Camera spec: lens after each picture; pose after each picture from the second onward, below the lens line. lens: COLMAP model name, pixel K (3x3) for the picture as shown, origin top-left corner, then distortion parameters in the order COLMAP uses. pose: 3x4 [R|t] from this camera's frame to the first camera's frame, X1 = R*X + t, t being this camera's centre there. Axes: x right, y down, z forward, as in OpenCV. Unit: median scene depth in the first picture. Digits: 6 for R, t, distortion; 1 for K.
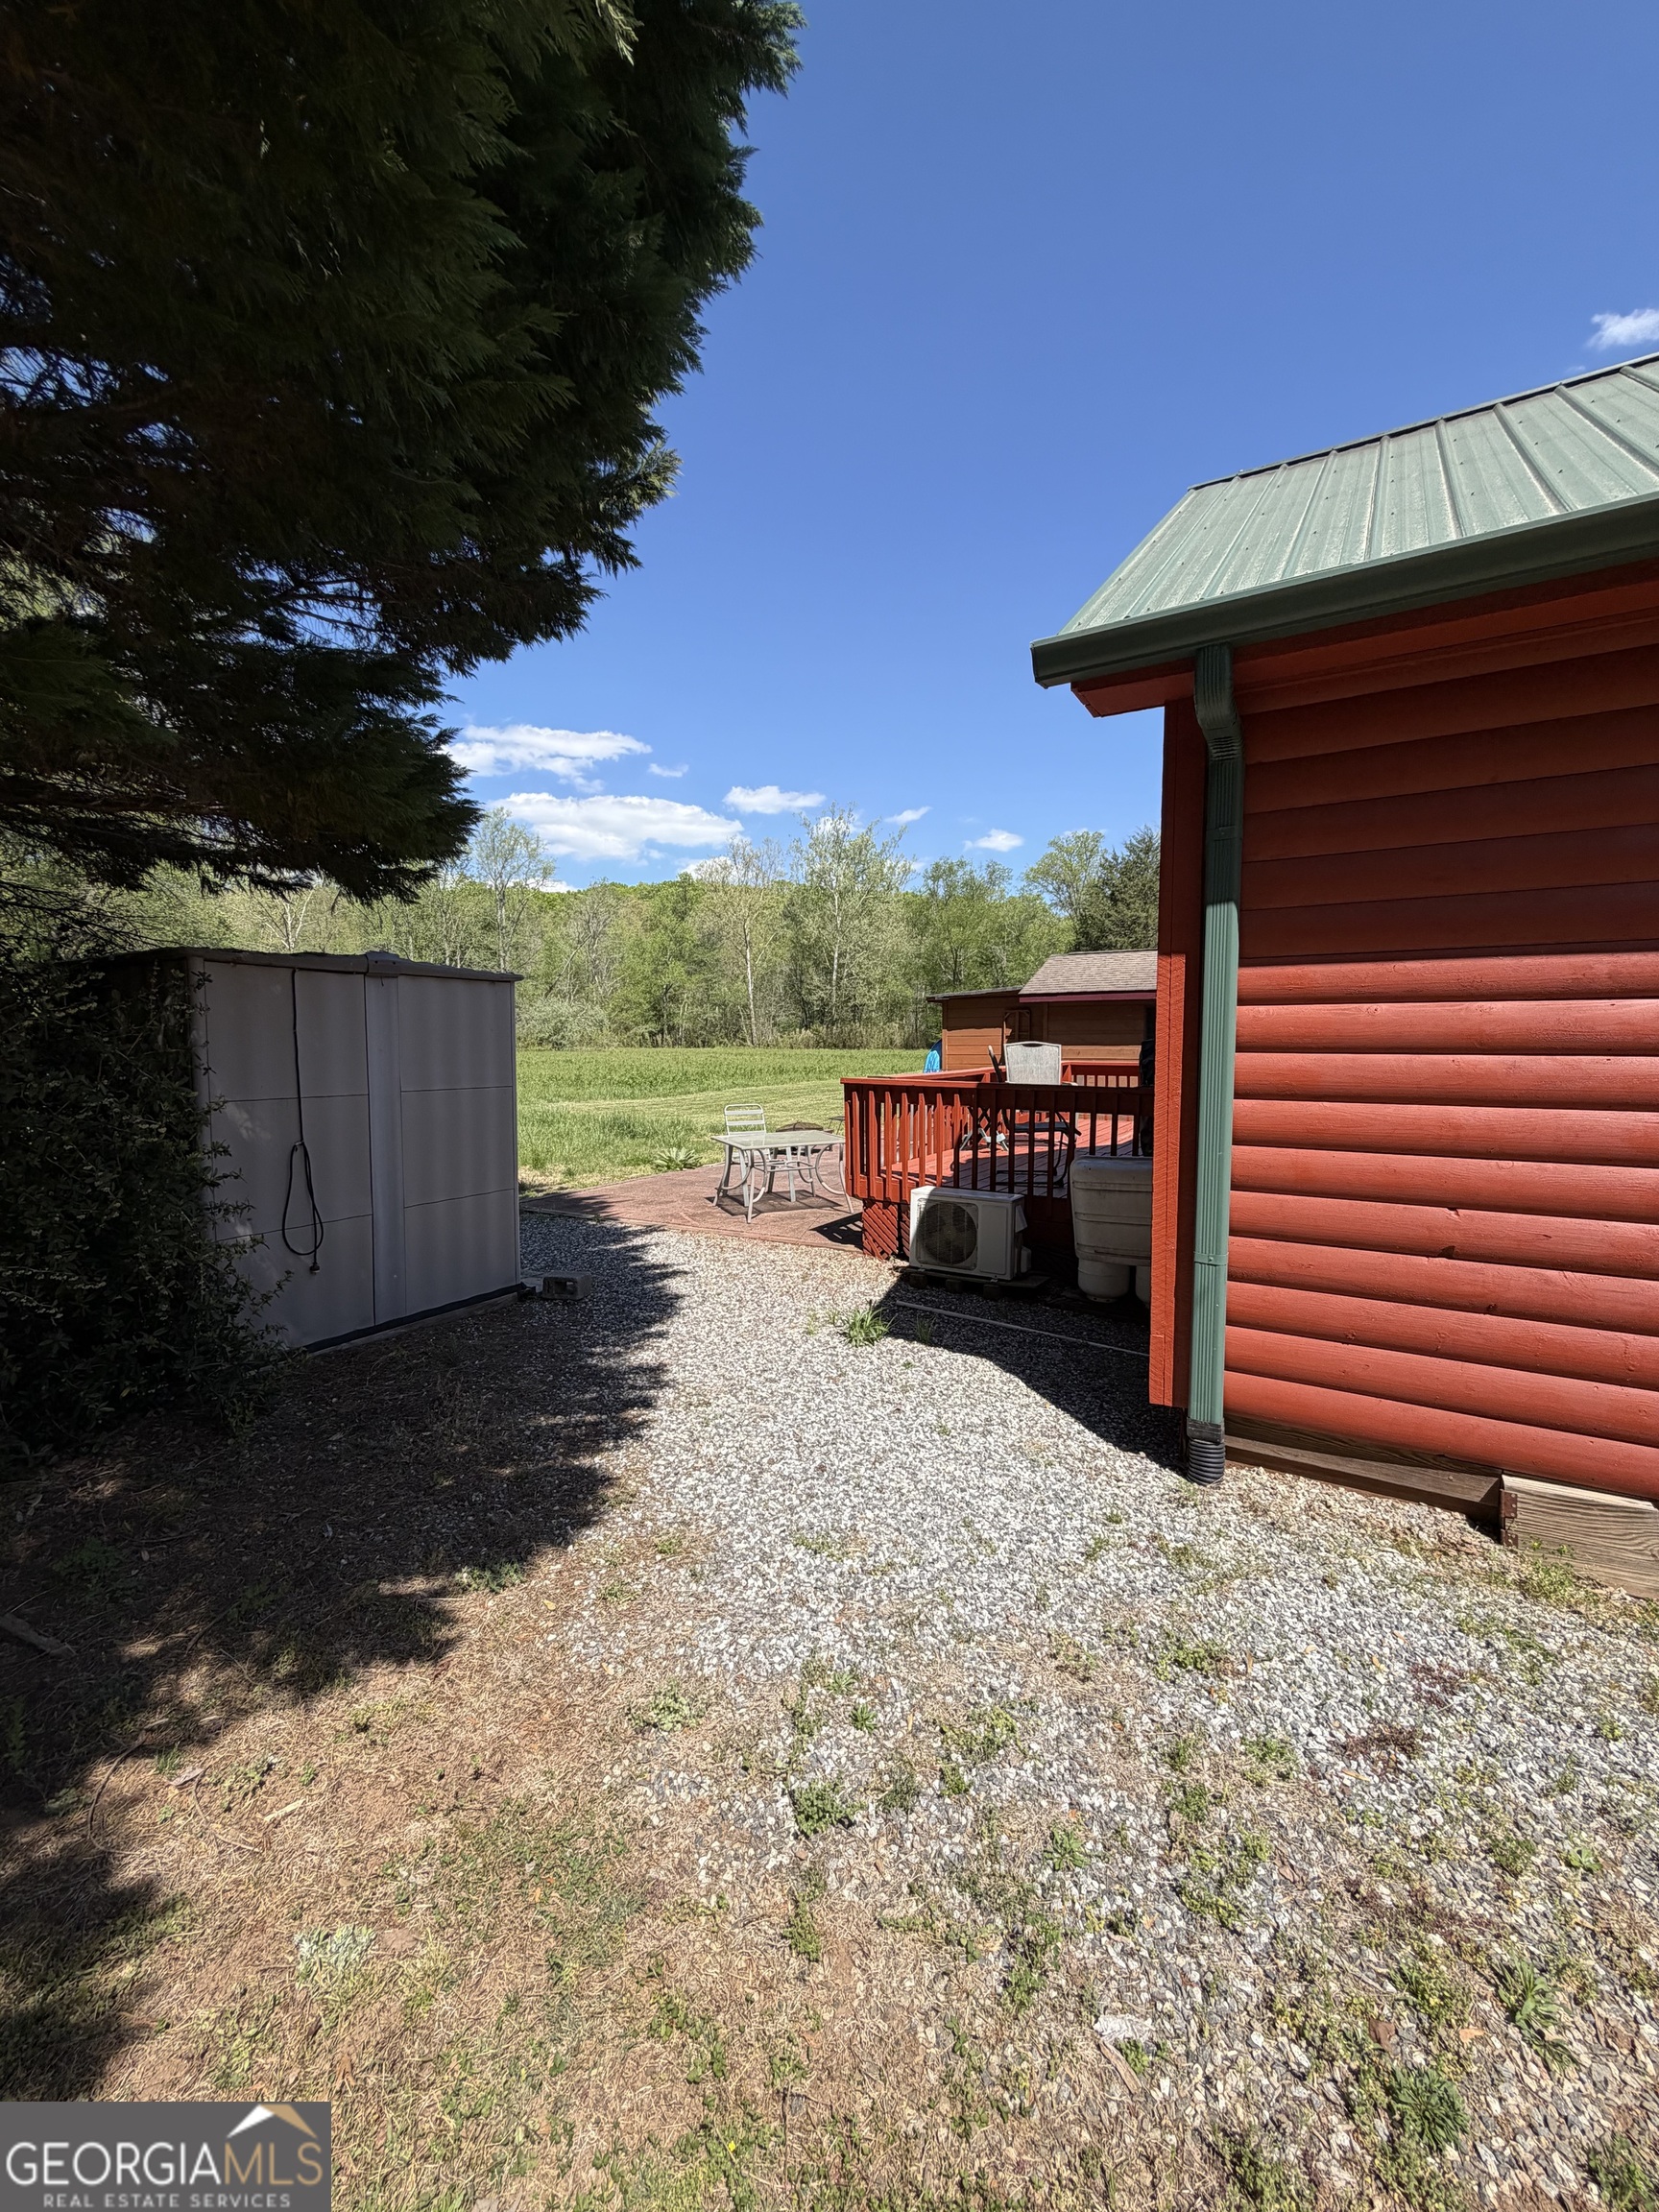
lens RADIAL K [[885.8, 0, 830.5], [0, 885.8, 1101.3], [0, 0, 1]] dist [0.000789, -0.000088]
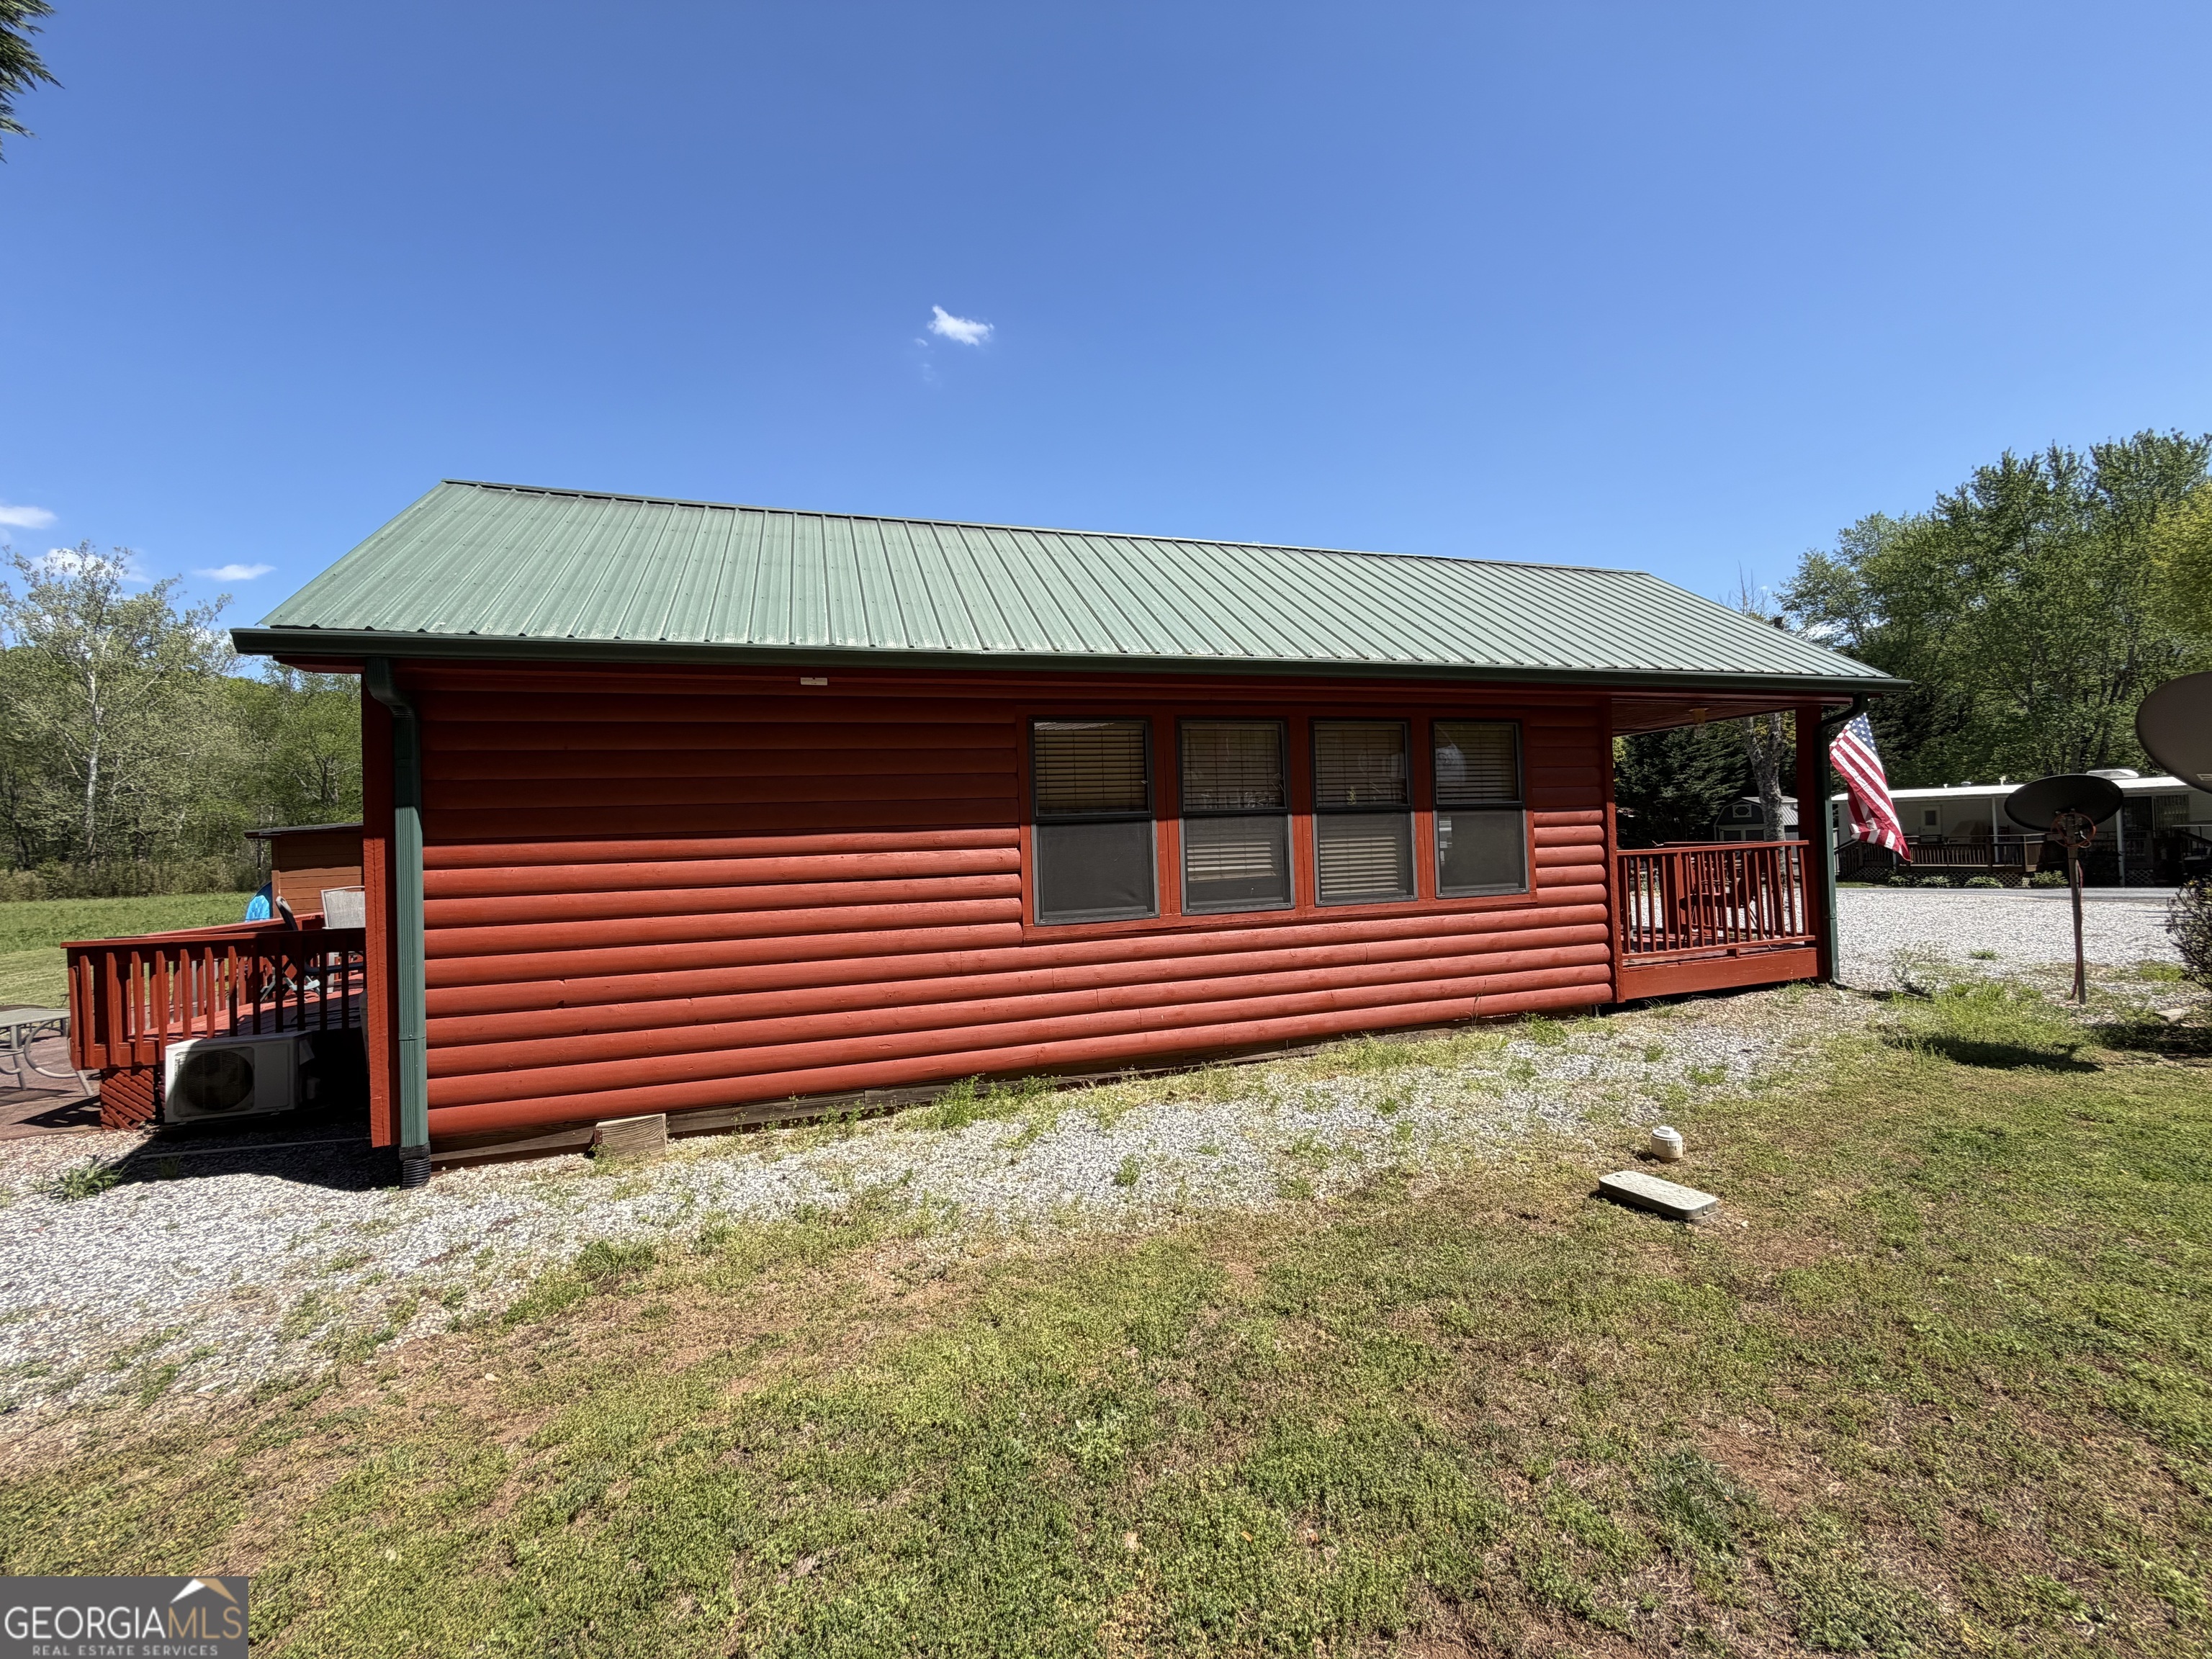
lens RADIAL K [[885.8, 0, 1106.2], [0, 885.8, 830.7], [0, 0, 1]] dist [0.000789, -0.000088]
pose [[0.656054, -0.012956, 0.754603, 0.031081], [0.089834, 0.994085, -0.061034, 0.012120], [-0.749348, 0.107830, 0.653337, -0.429960]]
